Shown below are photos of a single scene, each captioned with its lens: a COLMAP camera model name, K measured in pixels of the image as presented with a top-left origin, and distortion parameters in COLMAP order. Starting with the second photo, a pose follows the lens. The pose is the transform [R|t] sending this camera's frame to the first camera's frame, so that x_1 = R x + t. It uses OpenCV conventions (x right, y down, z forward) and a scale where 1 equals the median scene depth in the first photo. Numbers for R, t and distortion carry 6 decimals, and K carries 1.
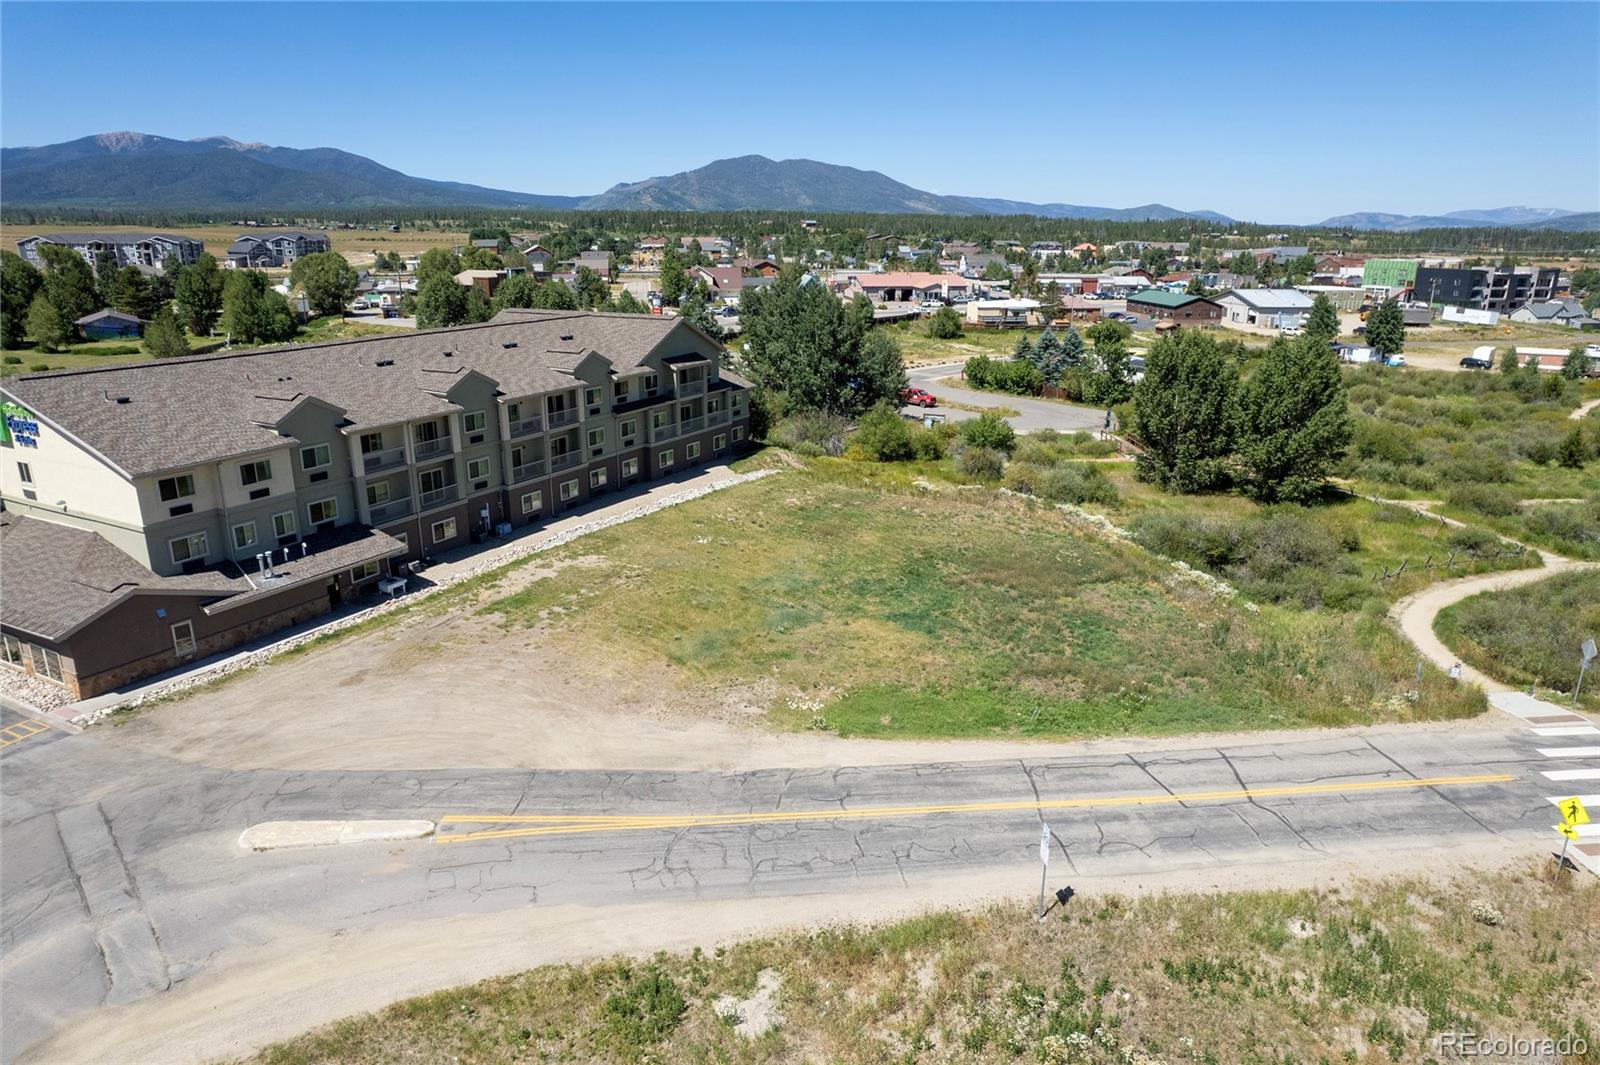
lens RADIAL K [[1023.3, 0, 796.6], [0, 1023.3, 545.6], [0, 0, 1]] dist [-0.080983, 0.074391]
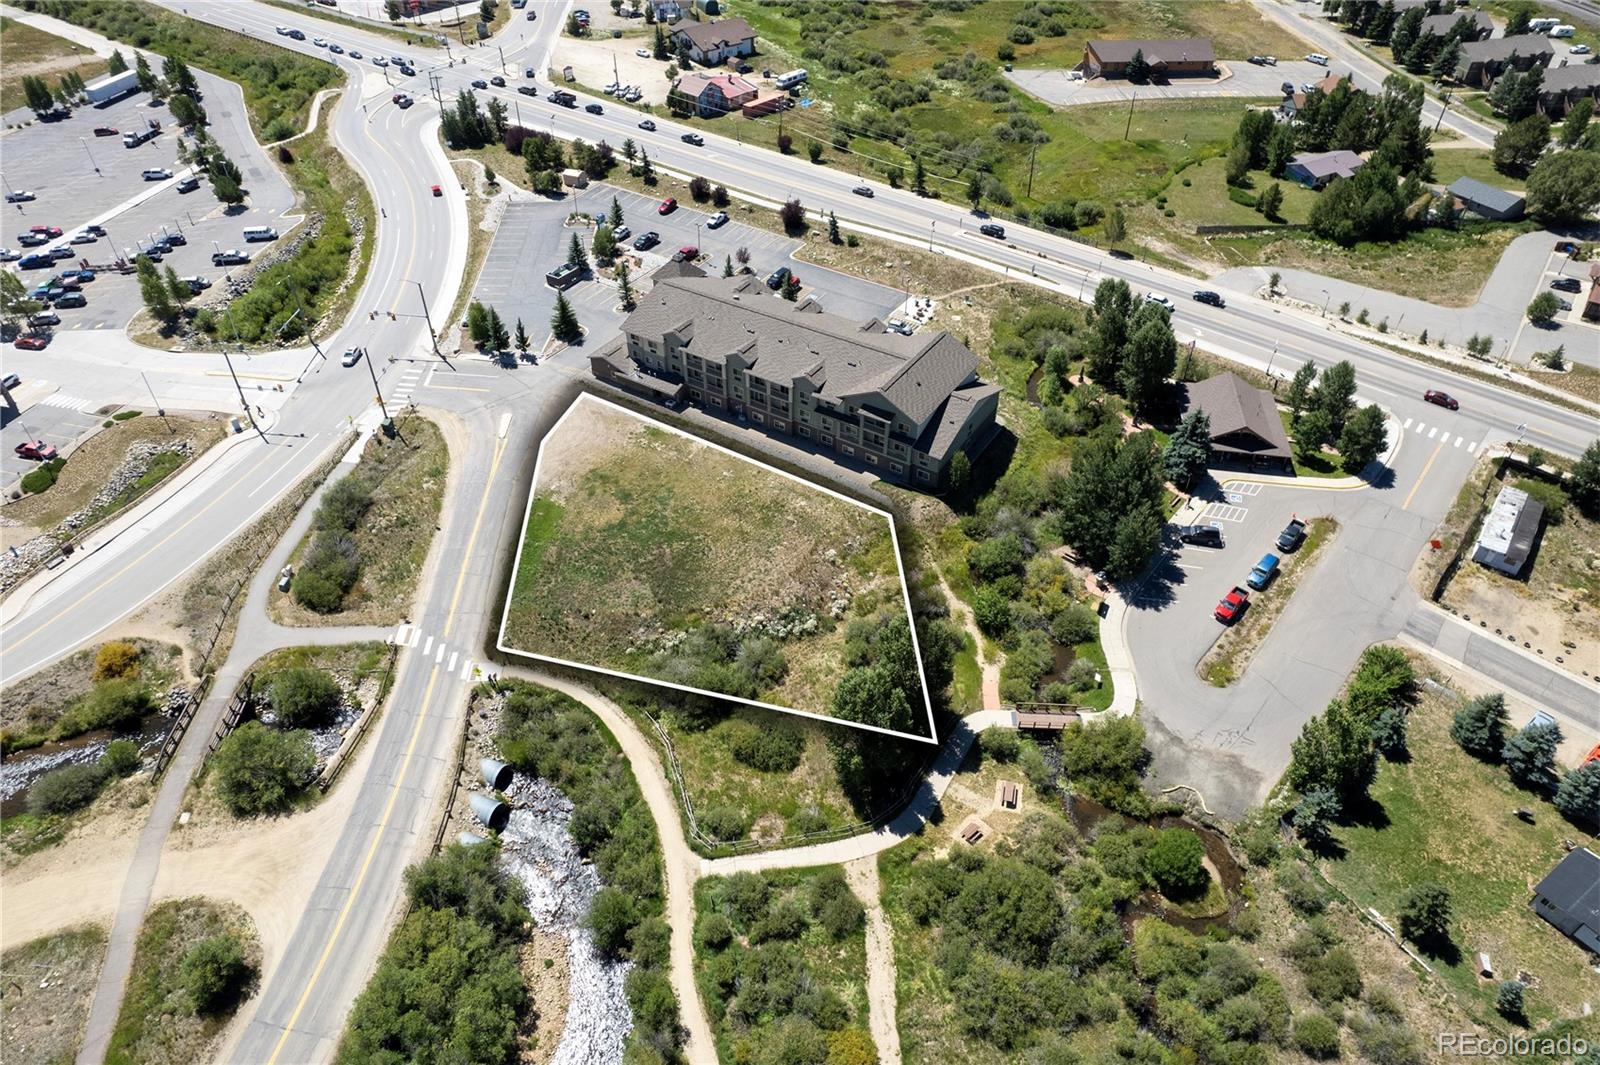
lens RADIAL K [[1023.3, 0, 796.6], [0, 1023.3, 545.6], [0, 0, 1]] dist [-0.080983, 0.074391]
pose [[-0.063970, 0.653699, -0.754046, 1.807944], [-0.298656, 0.708424, 0.639484, -1.469024], [0.952214, 0.266109, 0.149913, 0.950600]]
